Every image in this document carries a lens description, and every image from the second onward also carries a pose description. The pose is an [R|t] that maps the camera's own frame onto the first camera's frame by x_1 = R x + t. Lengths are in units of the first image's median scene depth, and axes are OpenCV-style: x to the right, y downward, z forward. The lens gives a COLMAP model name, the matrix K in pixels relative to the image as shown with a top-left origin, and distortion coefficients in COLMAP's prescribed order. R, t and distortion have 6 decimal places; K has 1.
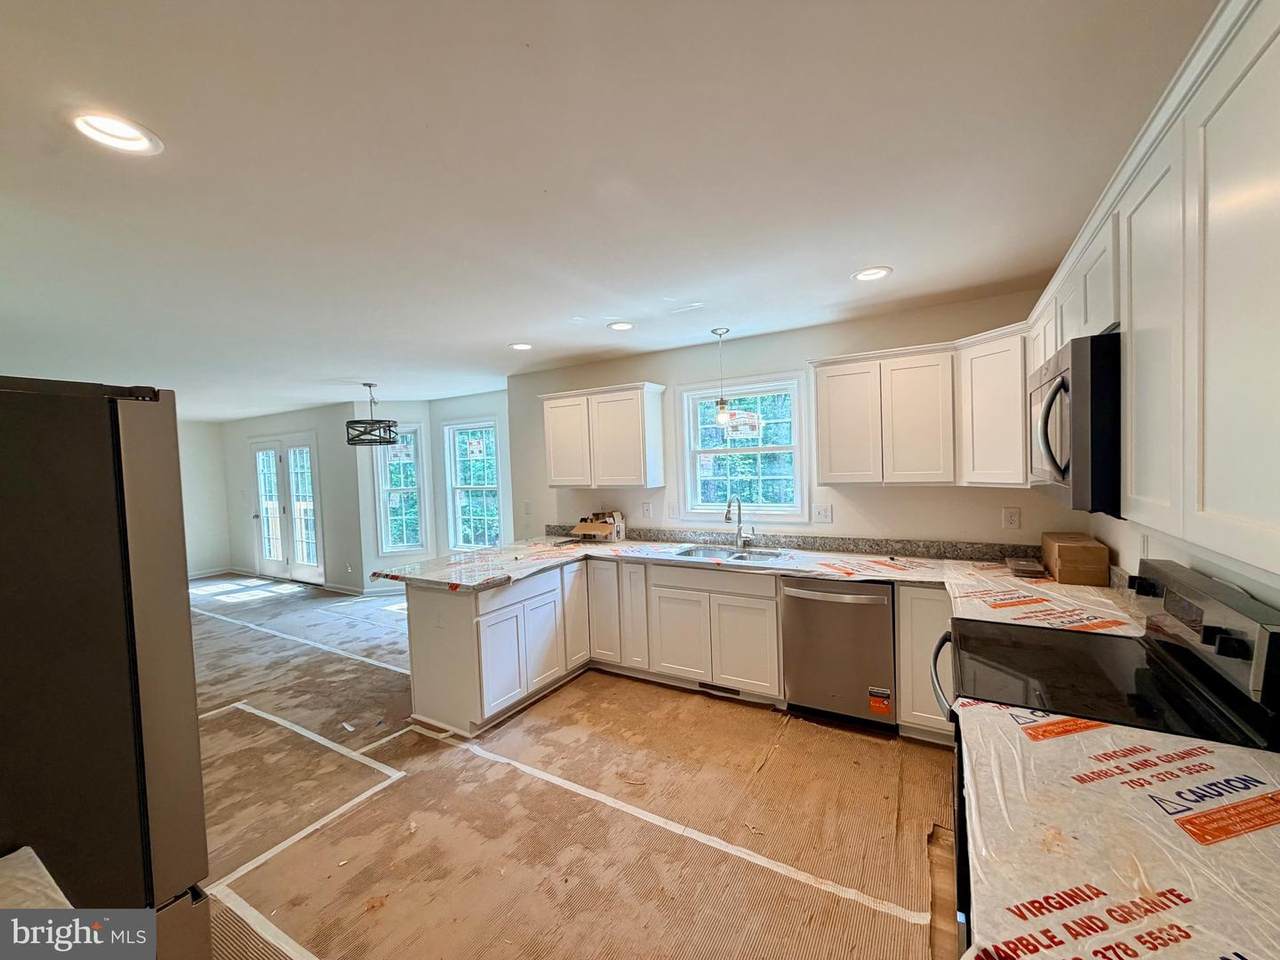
lens RADIAL K [[510.8, 0, 640.0], [0, 510.8, 480.0], [0, 0, 1]] dist [0.000047, 0.000083]
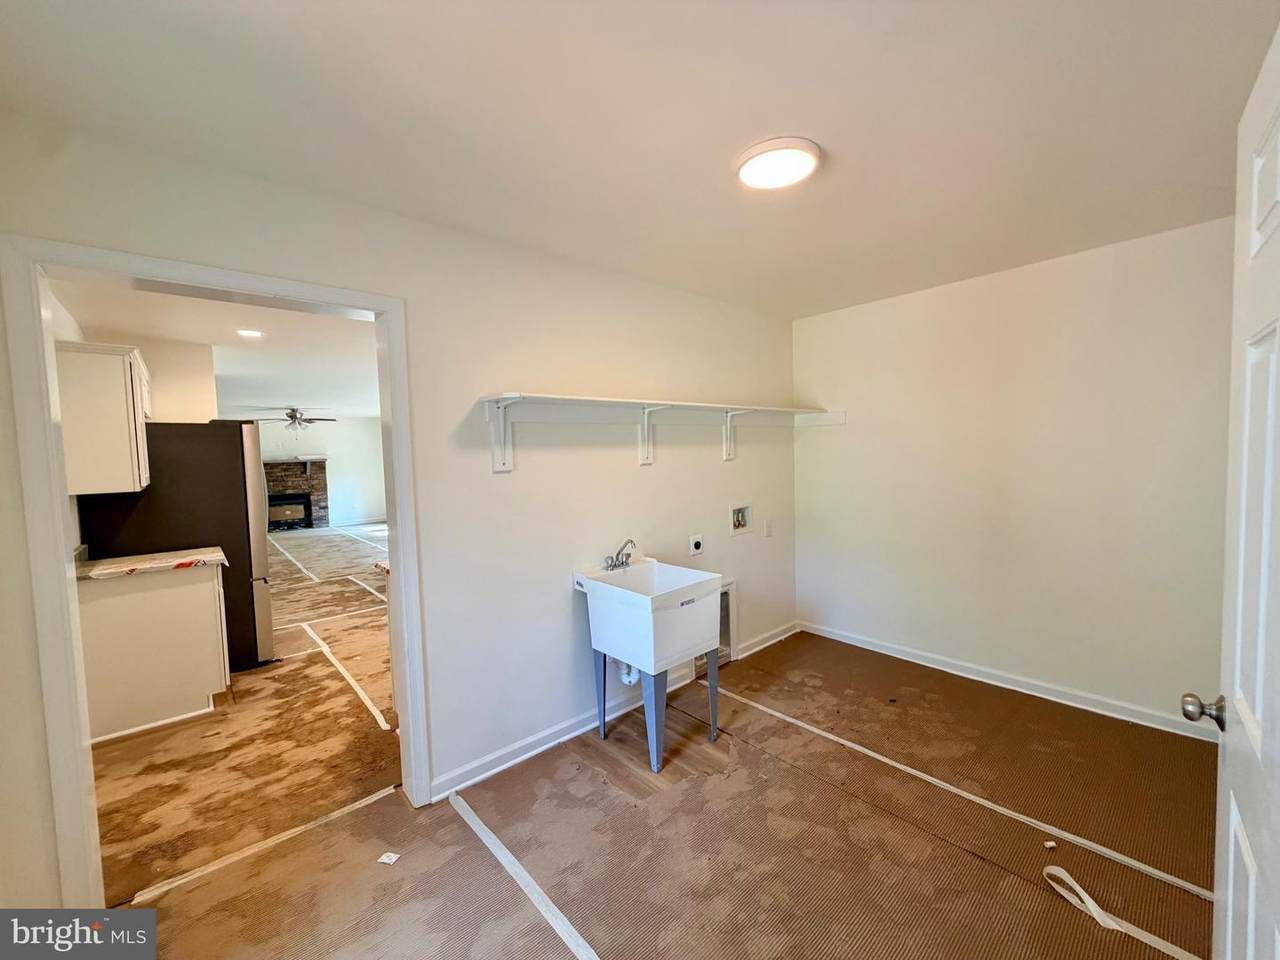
lens RADIAL K [[510.8, 0, 640.0], [0, 510.8, 480.0], [0, 0, 1]] dist [0.000047, 0.000083]
pose [[0.953931, 0.023687, -0.299090, 1.709424], [-0.015330, 0.999425, 0.030257, 0.044873], [0.299634, -0.024278, 0.953745, -0.979692]]
